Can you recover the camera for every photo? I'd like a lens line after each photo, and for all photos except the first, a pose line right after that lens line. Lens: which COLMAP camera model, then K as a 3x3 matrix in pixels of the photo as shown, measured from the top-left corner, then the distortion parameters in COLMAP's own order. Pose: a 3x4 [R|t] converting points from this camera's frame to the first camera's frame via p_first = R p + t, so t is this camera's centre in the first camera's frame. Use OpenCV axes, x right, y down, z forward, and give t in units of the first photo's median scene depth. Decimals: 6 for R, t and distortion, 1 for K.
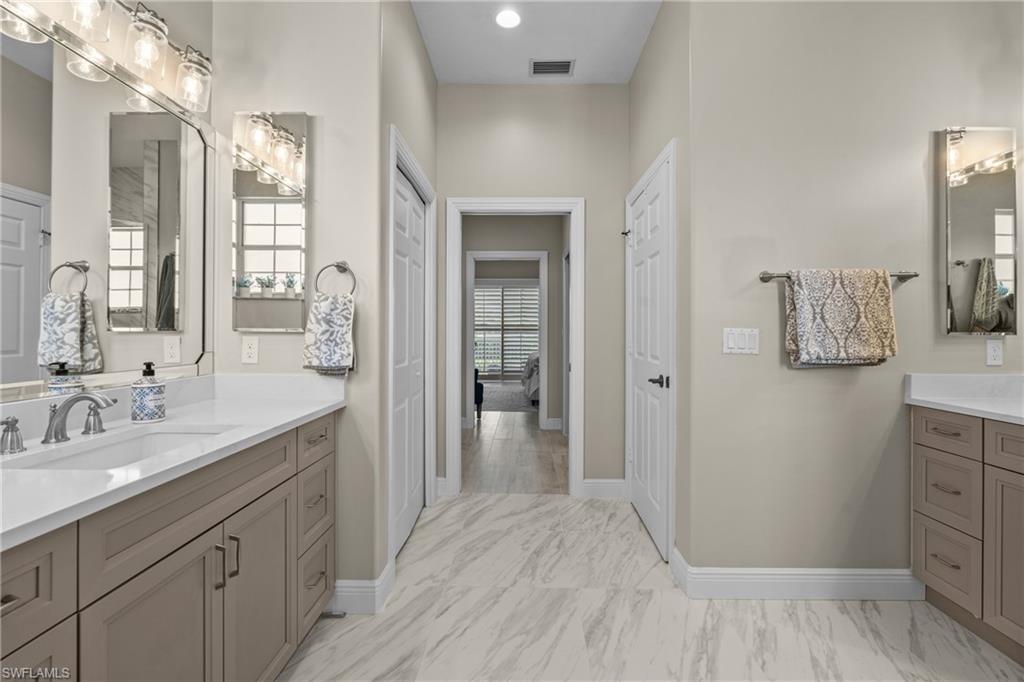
lens RADIAL K [[450.6, 0, 512.5], [0, 450.6, 332.7], [0, 0, 1]] dist [-0.006618, 0.000008]
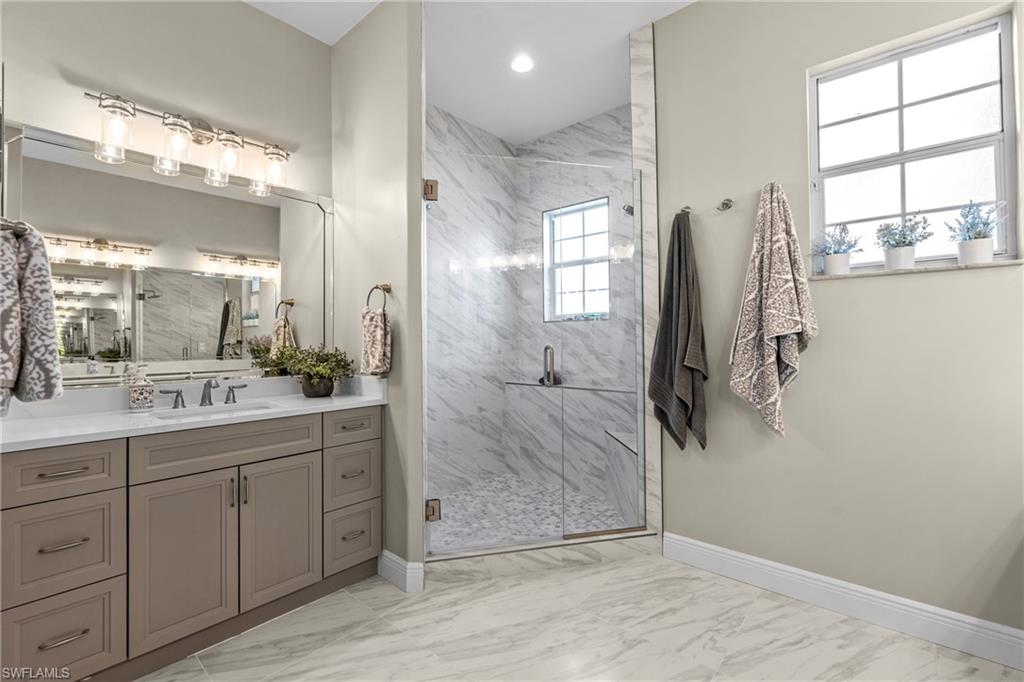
lens RADIAL K [[450.6, 0, 509.7], [0, 450.6, 339.7], [0, 0, 1]] dist [-0.006618, 0.000008]
pose [[0.761368, -0.019812, -0.648017, -0.551667], [0.020067, 0.999774, -0.006989, -0.015751], [0.648009, -0.007682, 0.761594, 0.422757]]
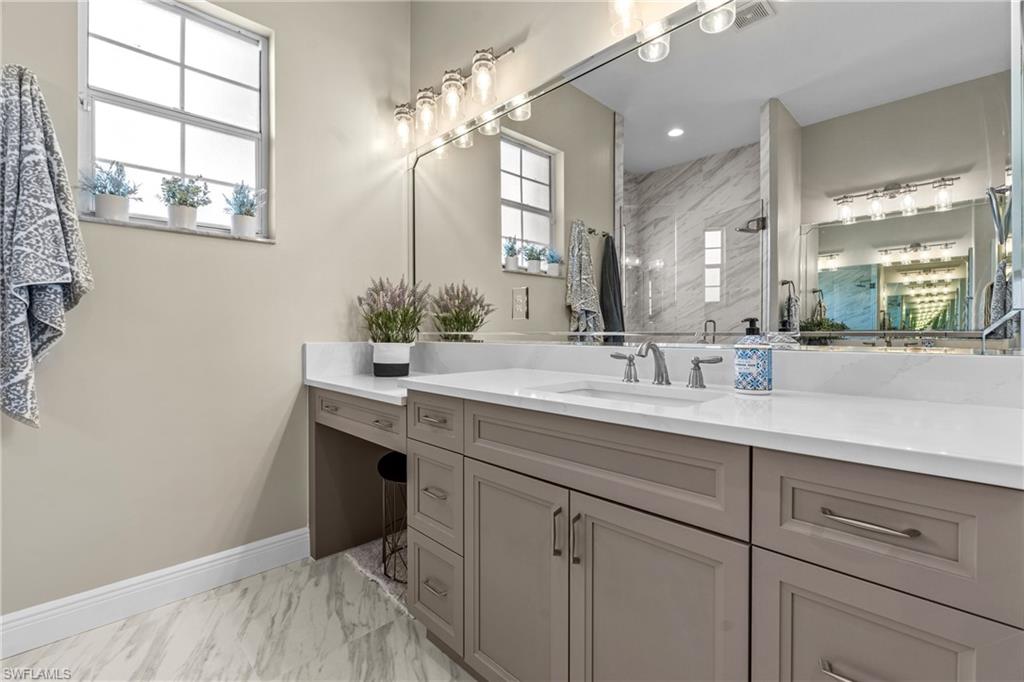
lens RADIAL K [[450.6, 0, 507.5], [0, 450.6, 334.5], [0, 0, 1]] dist [-0.006618, 0.000008]
pose [[0.710683, -0.016441, 0.703320, -0.626567], [0.005182, 0.999822, 0.018136, 0.014909], [-0.703493, -0.009244, 0.710642, 0.478111]]
